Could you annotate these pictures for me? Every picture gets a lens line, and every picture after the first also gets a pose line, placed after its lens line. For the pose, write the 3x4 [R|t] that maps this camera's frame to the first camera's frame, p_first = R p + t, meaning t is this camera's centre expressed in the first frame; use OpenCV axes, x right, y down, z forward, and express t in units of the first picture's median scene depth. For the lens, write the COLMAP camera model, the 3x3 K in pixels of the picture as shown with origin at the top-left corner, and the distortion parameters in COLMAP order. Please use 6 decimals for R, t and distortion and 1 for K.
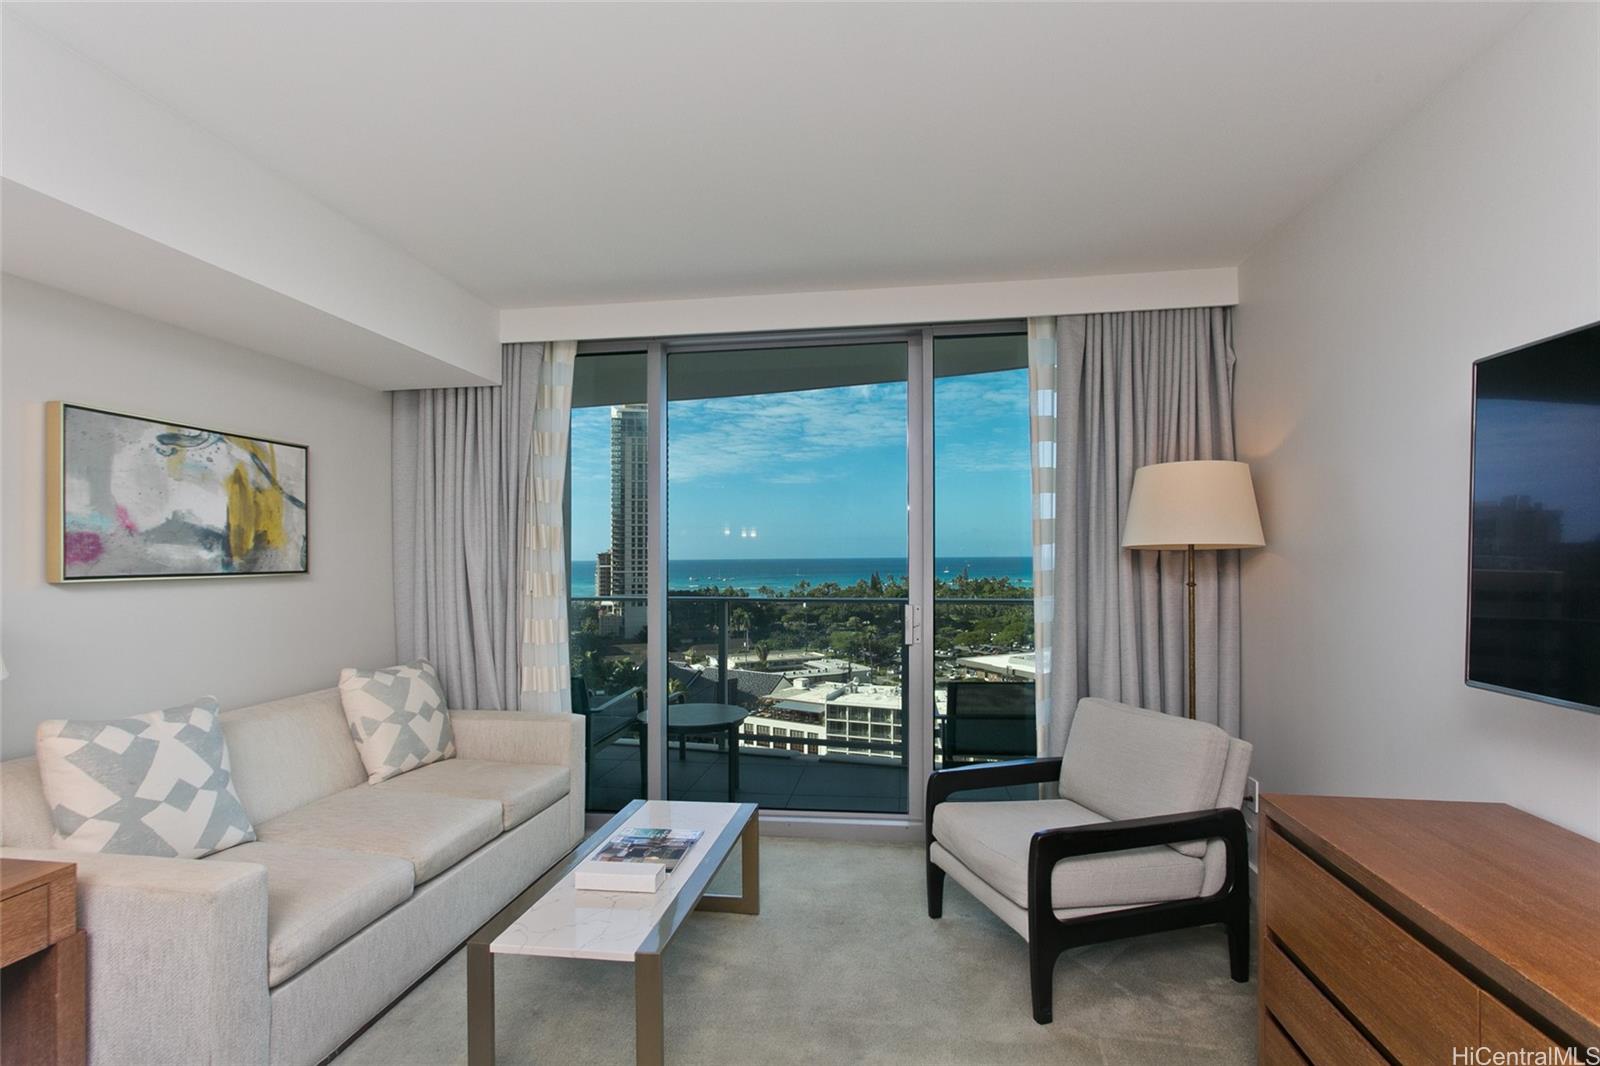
lens RADIAL K [[764.6, 0, 803.3], [0, 764.6, 534.4], [0, 0, 1]] dist [-0.003553, -0.000543]
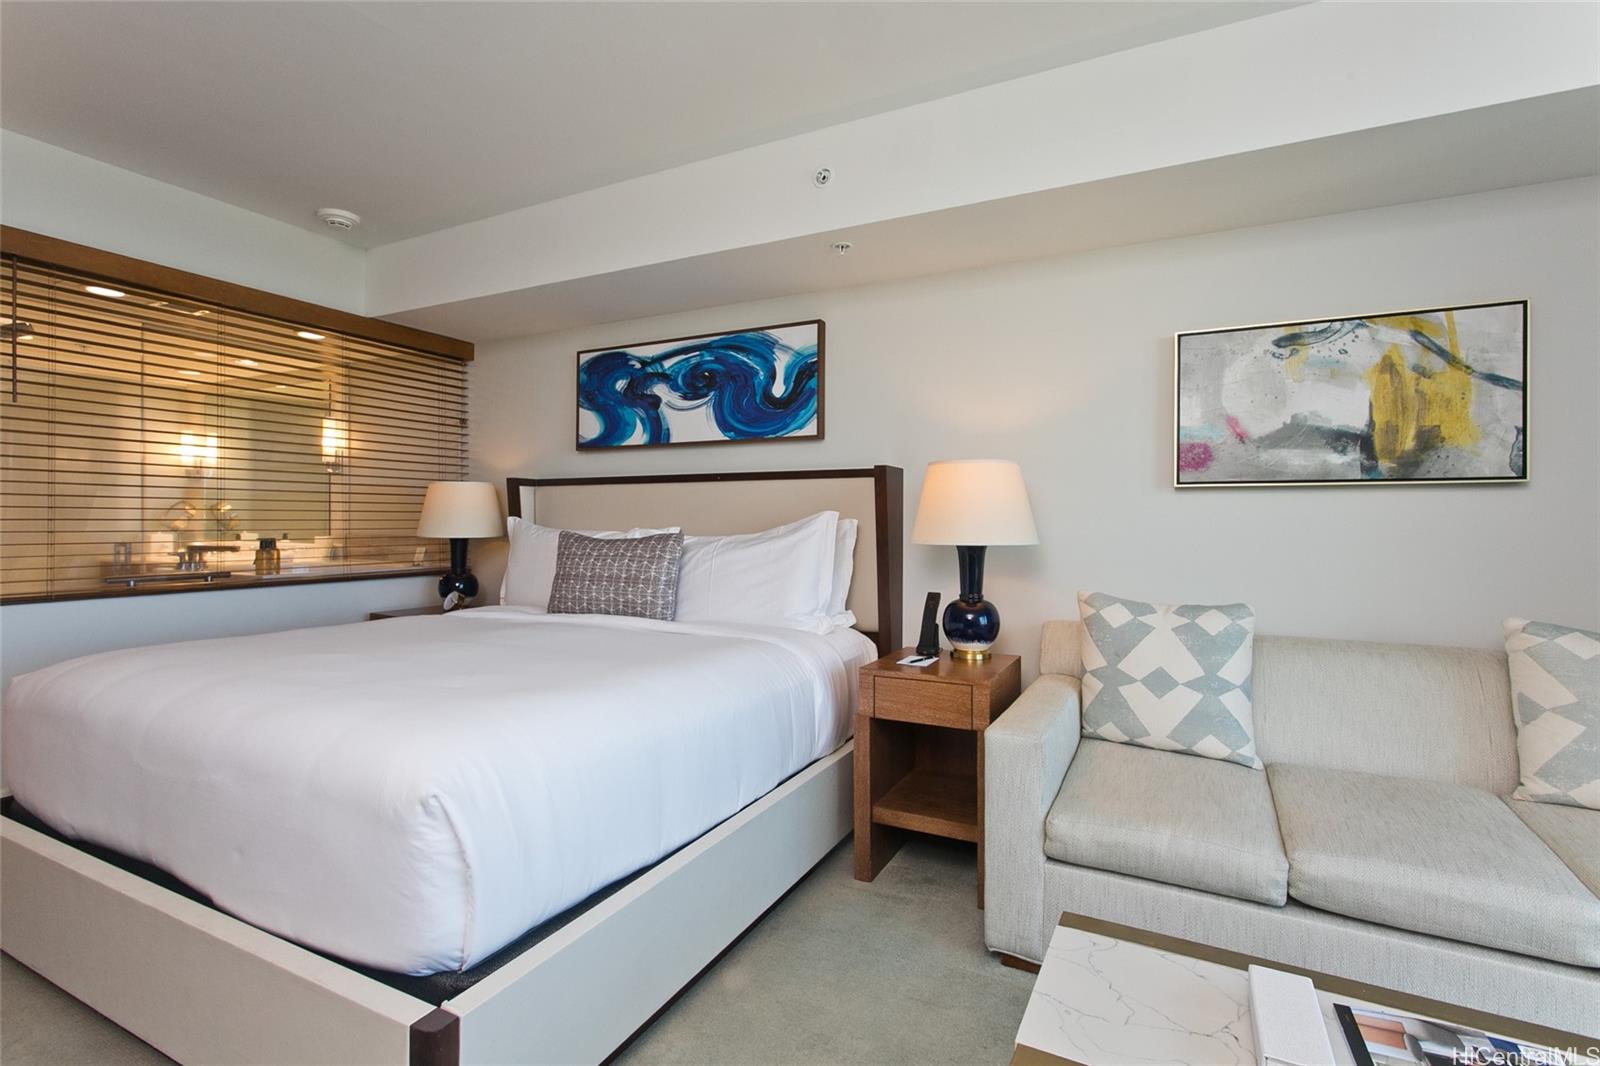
lens RADIAL K [[764.6, 0, 800.3], [0, 764.6, 519.5], [0, 0, 1]] dist [-0.003553, -0.000543]
pose [[-0.324162, 0.015686, -0.945872, 0.277165], [0.030257, 0.999523, 0.006207, 0.074012], [0.945518, -0.026608, -0.324482, 0.695322]]
